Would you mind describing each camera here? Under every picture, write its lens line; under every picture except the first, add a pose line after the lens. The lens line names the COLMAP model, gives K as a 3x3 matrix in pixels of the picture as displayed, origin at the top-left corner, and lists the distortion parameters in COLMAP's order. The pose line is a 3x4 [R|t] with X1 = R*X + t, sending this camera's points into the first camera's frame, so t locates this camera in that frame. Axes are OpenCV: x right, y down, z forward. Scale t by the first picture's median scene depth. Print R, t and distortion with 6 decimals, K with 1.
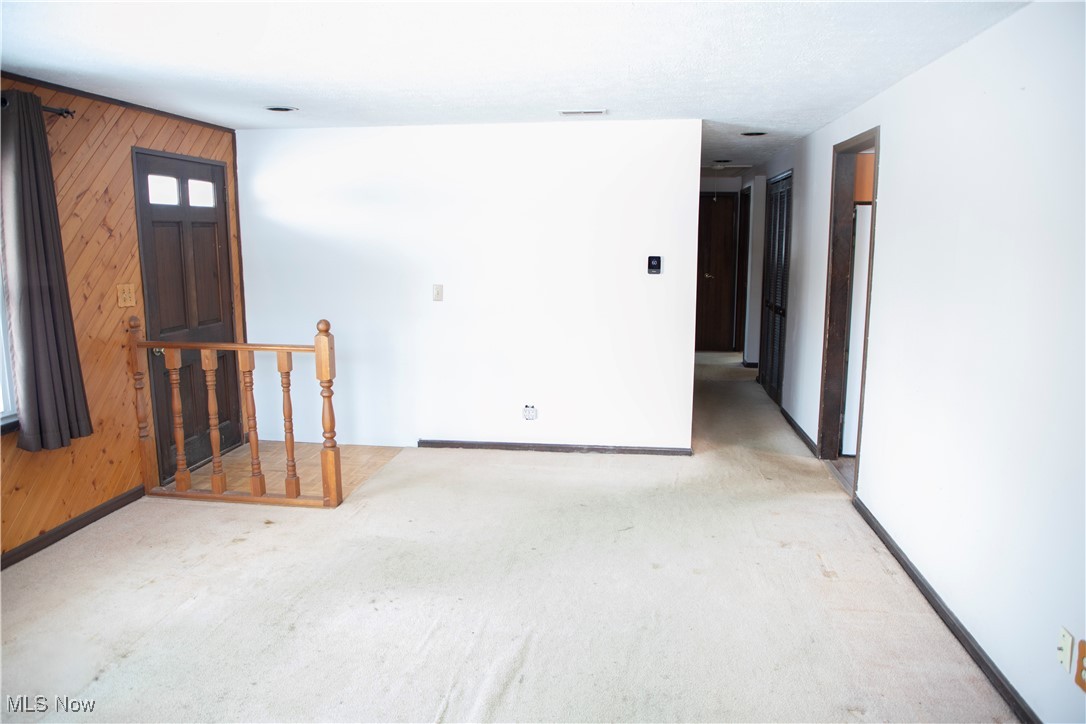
lens RADIAL K [[736.3, 0, 540.2], [0, 736.3, 357.5], [0, 0, 1]] dist [-0.088924, 0.056891]
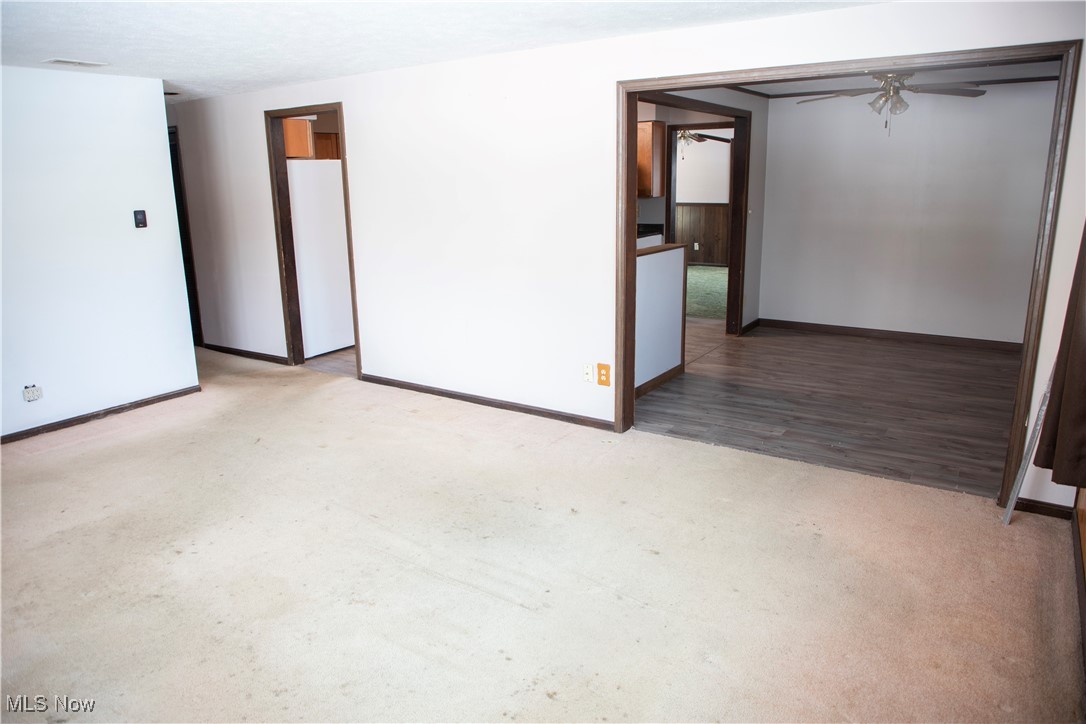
lens RADIAL K [[736.3, 0, 540.2], [0, 736.3, 357.5], [0, 0, 1]] dist [-0.088924, 0.056891]
pose [[0.447440, -0.220179, 0.866786, -0.516858], [0.167565, 0.972695, 0.160584, -0.004033], [-0.878476, 0.073391, 0.472117, 0.038020]]
